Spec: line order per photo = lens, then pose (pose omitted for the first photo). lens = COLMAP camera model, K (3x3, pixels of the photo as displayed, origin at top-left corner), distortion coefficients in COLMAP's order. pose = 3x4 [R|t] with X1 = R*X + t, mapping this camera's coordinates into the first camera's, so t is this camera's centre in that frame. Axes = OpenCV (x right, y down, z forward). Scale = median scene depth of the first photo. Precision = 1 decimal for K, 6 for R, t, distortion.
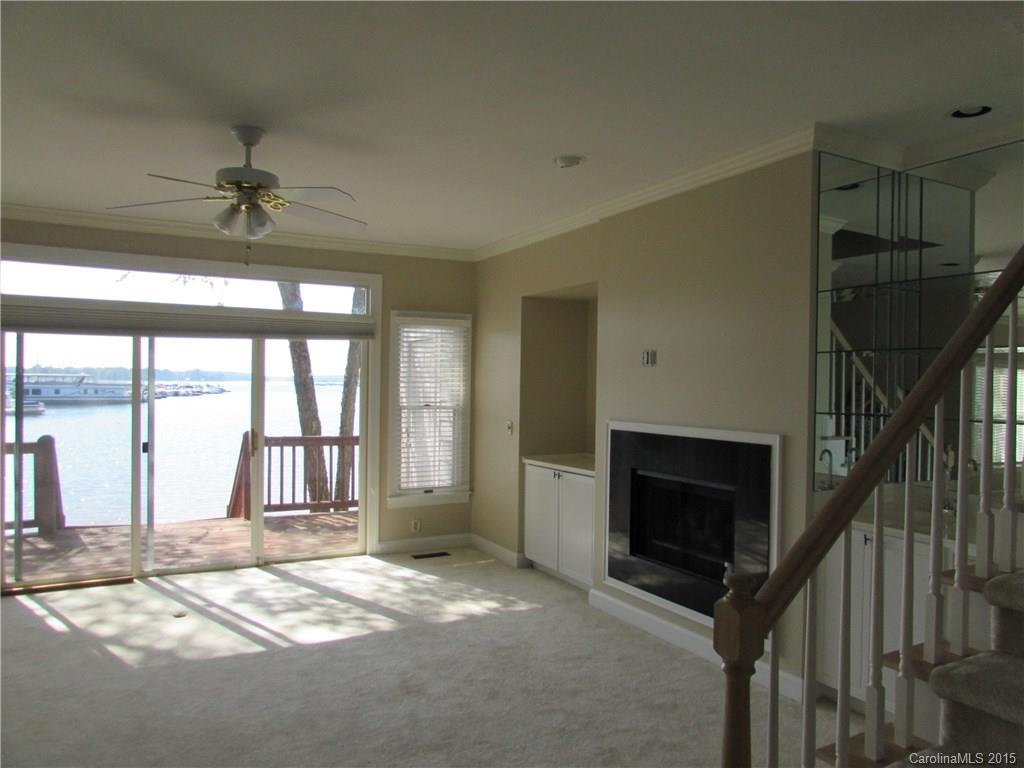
lens RADIAL K [[708.0, 0, 512.0], [0, 708.0, 384.0], [0, 0, 1]] dist [-0.004000, -0.000051]
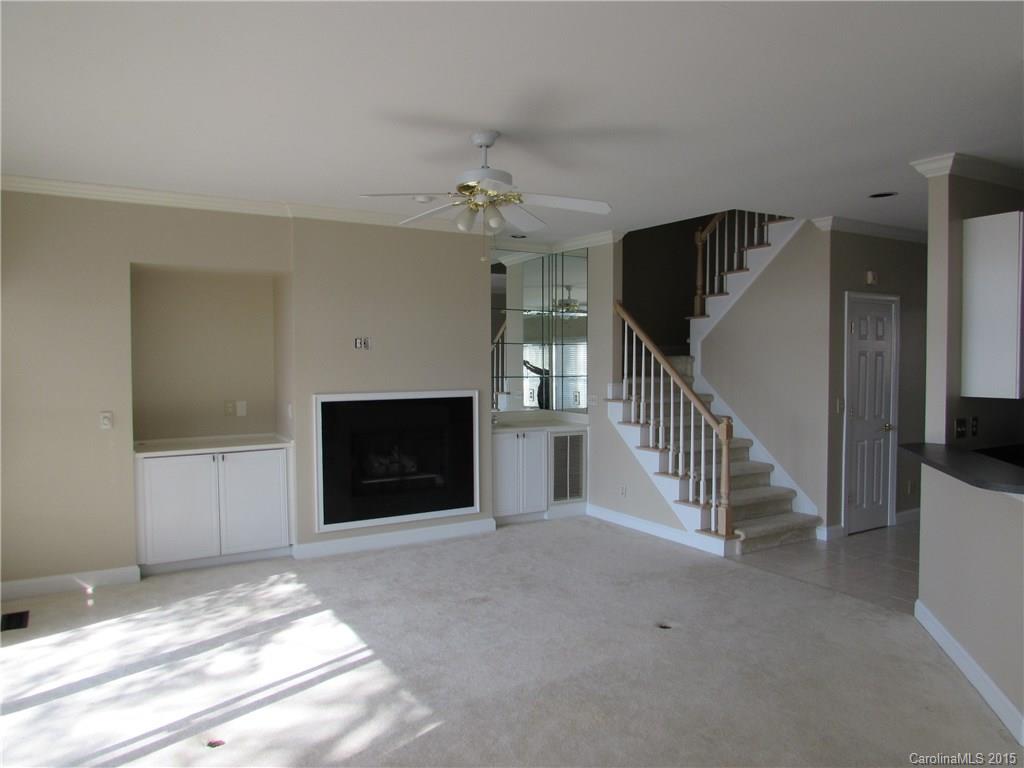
lens RADIAL K [[729.9, 0, 515.4], [0, 729.9, 387.6], [0, 0, 1]] dist [-0.011636, -0.000673]
pose [[-0.021136, -0.056105, 0.998201, -0.870198], [0.000615, 0.998423, 0.056130, -0.022750], [-0.999776, 0.001800, -0.021068, 0.566867]]
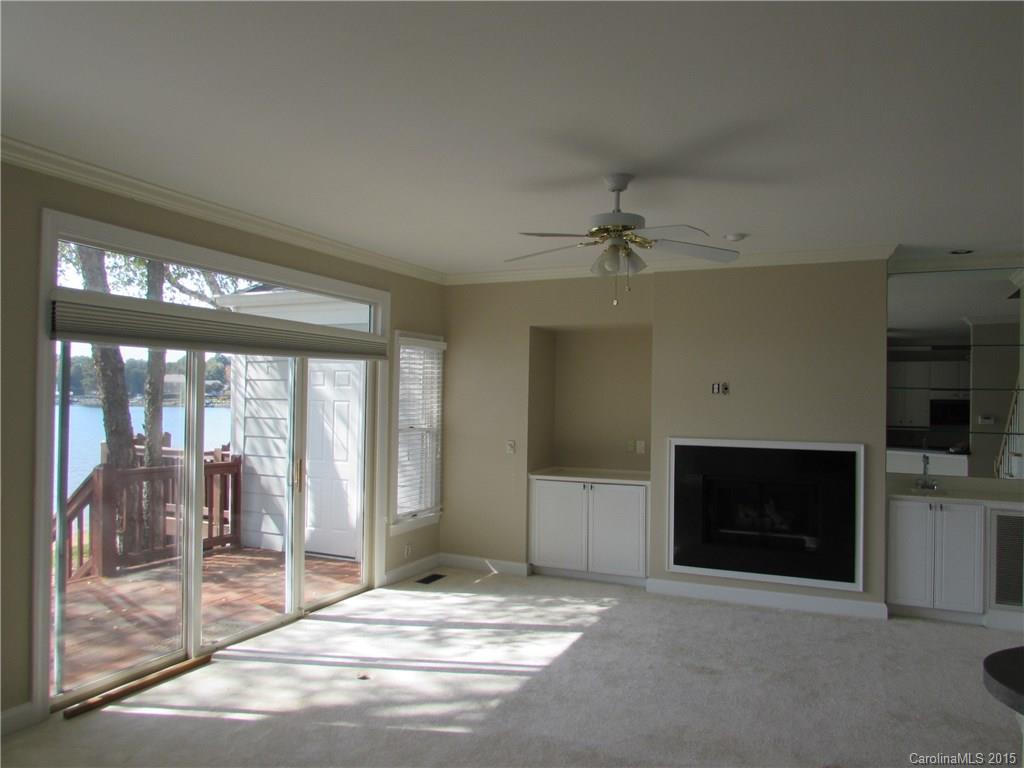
lens RADIAL K [[722.6, 0, 512.0], [0, 722.6, 384.0], [0, 0, 1]] dist [-0.030157, 0.002024]
pose [[0.816756, 0.010539, 0.576887, -0.656895], [-0.003240, 0.999901, -0.013680, -0.019375], [-0.576974, 0.009304, 0.816709, 0.116978]]
